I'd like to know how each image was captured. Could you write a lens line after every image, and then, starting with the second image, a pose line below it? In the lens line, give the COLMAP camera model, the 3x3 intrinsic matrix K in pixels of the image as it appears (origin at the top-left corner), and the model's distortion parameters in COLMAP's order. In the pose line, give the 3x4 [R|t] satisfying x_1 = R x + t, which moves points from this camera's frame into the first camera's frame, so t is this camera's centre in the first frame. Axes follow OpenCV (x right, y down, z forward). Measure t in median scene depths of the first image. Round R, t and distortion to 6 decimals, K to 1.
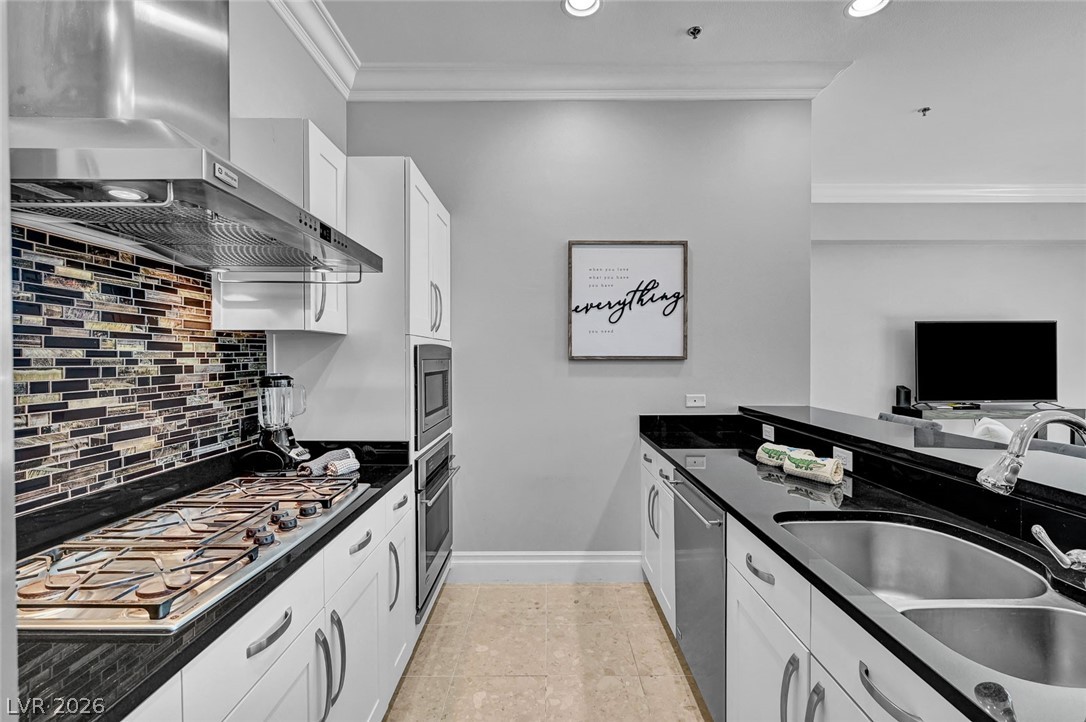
lens RADIAL K [[475.9, 0, 543.1], [0, 475.9, 357.8], [0, 0, 1]] dist [-0.000058, -0.000005]
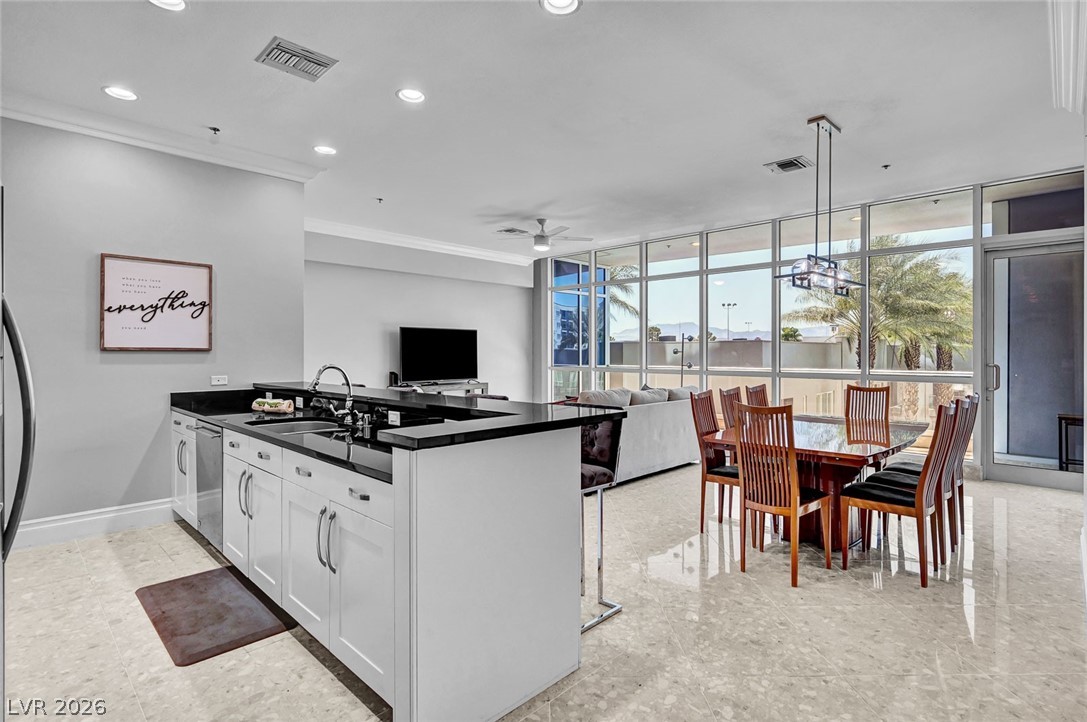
lens RADIAL K [[536.9, 0, 541.9], [0, 536.9, 350.9], [0, 0, 1]] dist [0.004613, 0.000455]
pose [[0.696225, 0.004086, 0.717812, -0.147572], [0.001051, 0.999977, -0.006711, 0.015645], [-0.717823, 0.005427, 0.696205, -0.759582]]
